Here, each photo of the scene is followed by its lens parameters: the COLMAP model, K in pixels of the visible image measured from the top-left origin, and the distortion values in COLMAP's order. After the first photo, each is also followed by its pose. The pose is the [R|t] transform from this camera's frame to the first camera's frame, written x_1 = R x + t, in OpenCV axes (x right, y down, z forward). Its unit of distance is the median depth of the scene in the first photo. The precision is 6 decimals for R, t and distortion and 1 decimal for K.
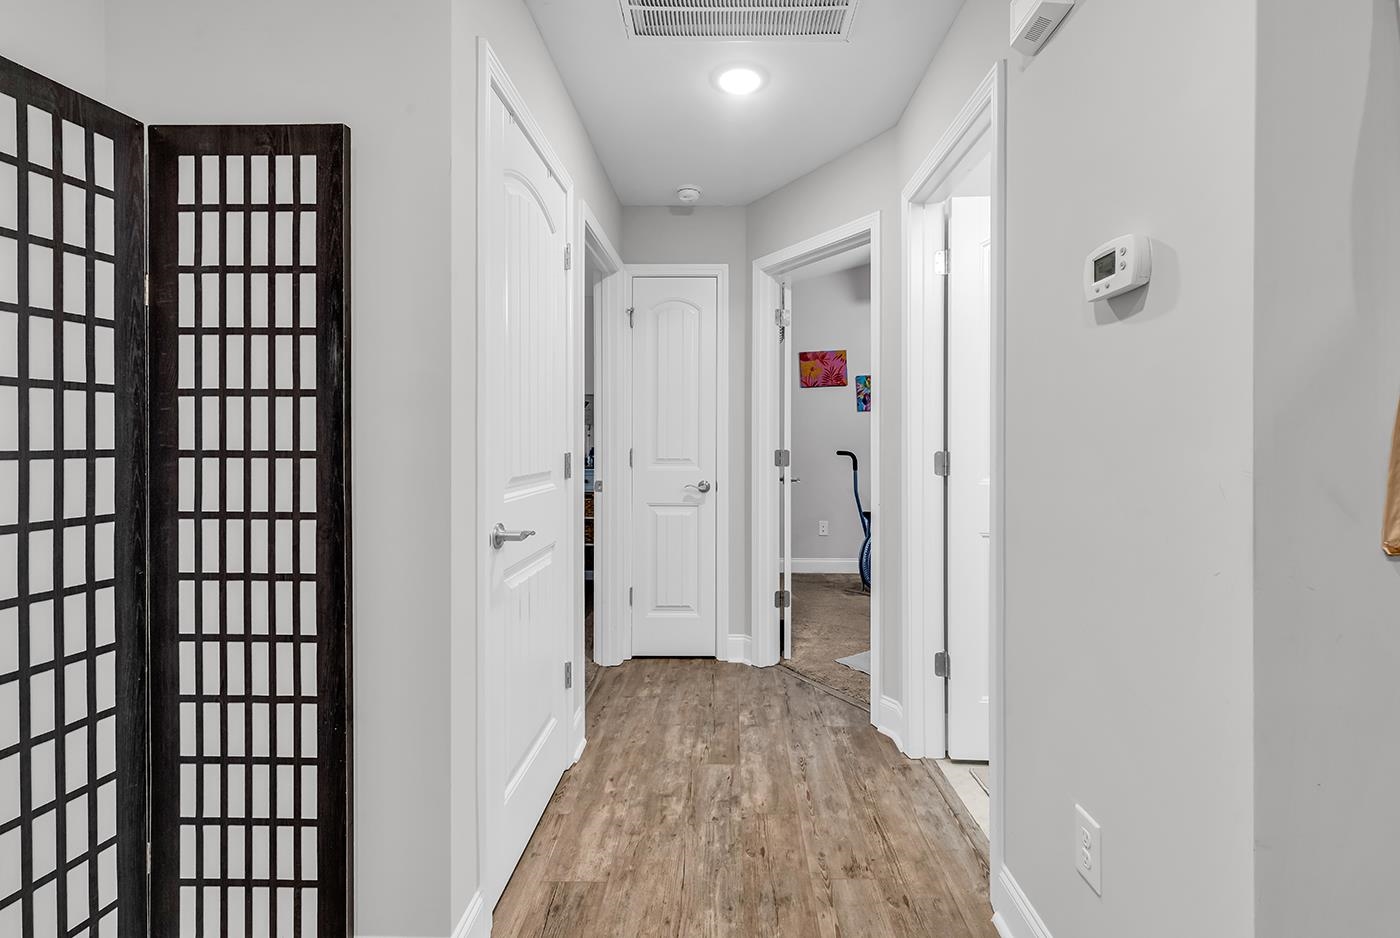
lens RADIAL K [[614.8, 0, 707.9], [0, 614.8, 444.9], [0, 0, 1]] dist [0.002089, 0.000313]
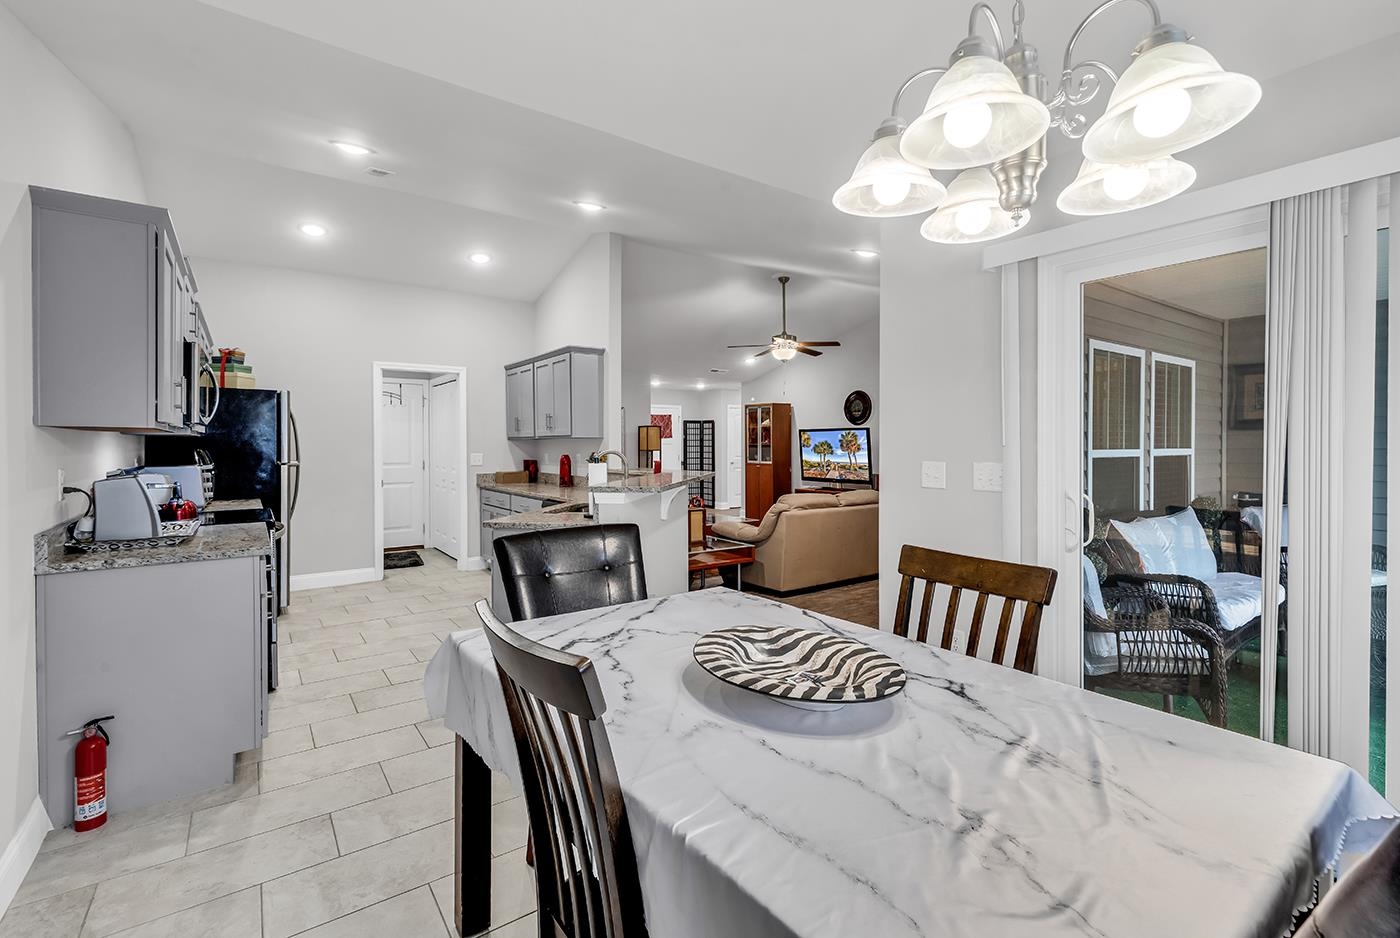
lens RADIAL K [[614.8, 0, 707.9], [0, 614.8, 444.9], [0, 0, 1]] dist [0.002089, 0.000313]
pose [[0.606368, -0.002304, -0.795181, 7.545200], [-0.000465, 0.999995, -0.003253, -0.073688], [0.795184, 0.002342, 0.606364, -5.319791]]
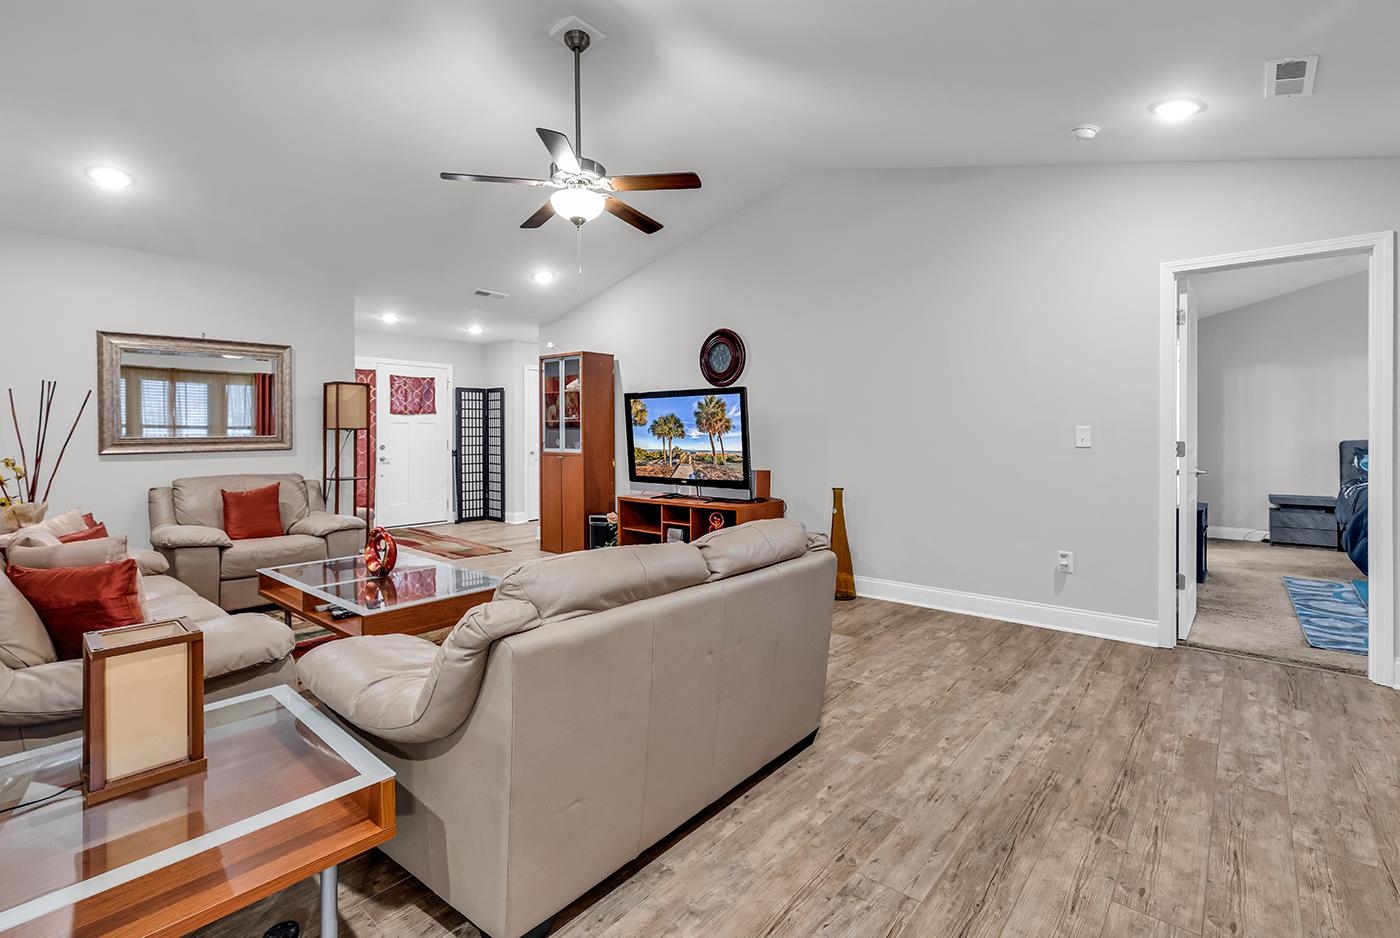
lens RADIAL K [[645.5, 0, 701.3], [0, 645.5, 434.3], [0, 0, 1]] dist [-0.000088, -0.000187]
pose [[0.776561, -0.000106, -0.630042, 5.578102], [-0.001493, 0.999997, -0.002008, 0.003809], [0.630040, 0.002500, 0.776559, -3.138577]]
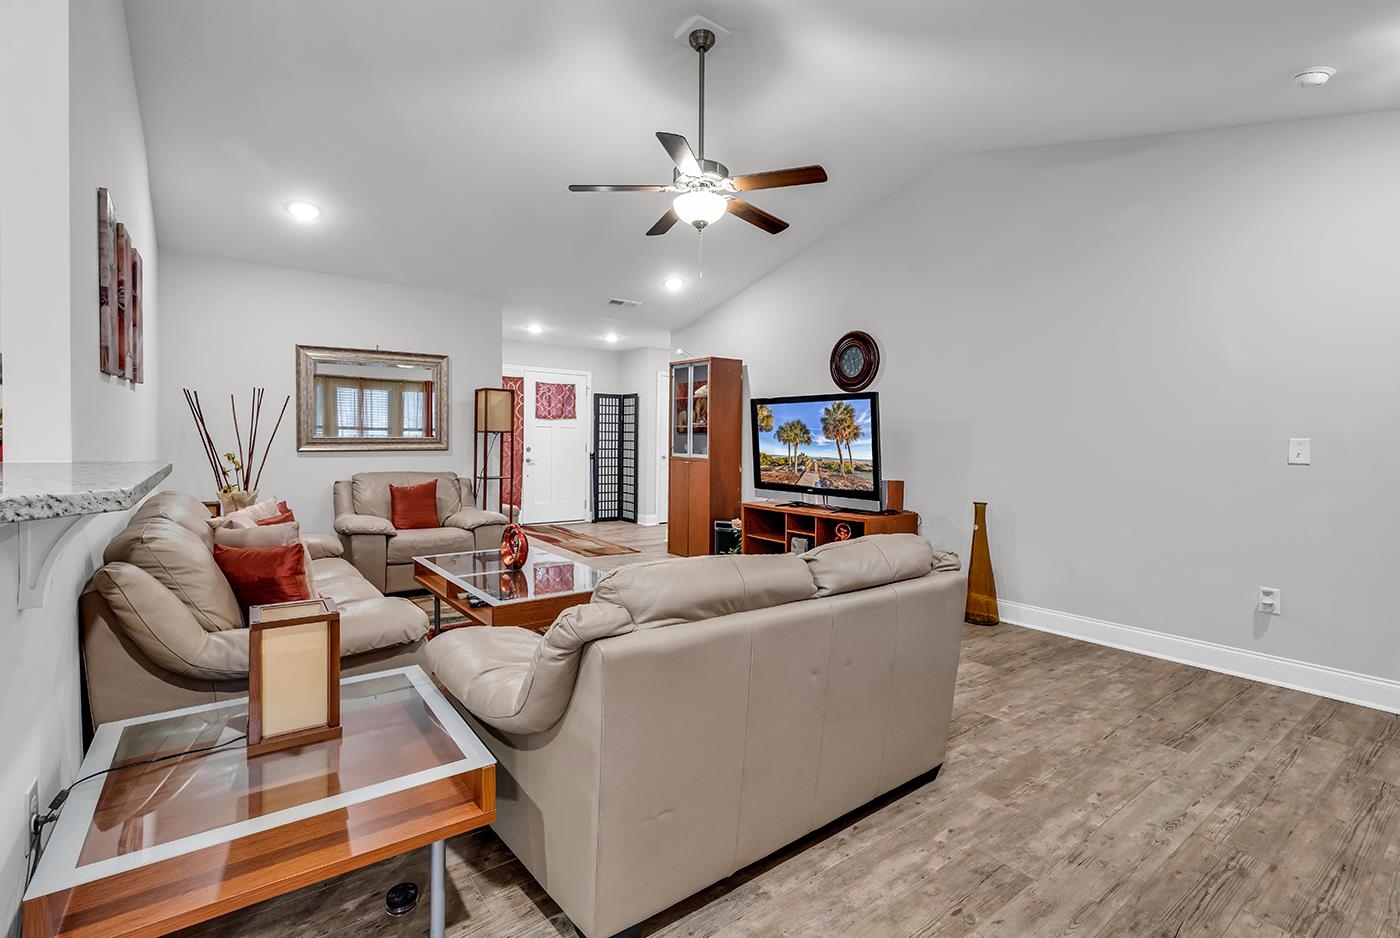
lens RADIAL K [[647.0, 0, 692.1], [0, 647.0, 450.9], [0, 0, 1]] dist [0.001503, 0.000123]
pose [[0.615535, 0.022435, -0.787790, 5.593927], [-0.015979, 0.999745, 0.015987, 0.003820], [0.787948, 0.002748, 0.615736, -3.028976]]
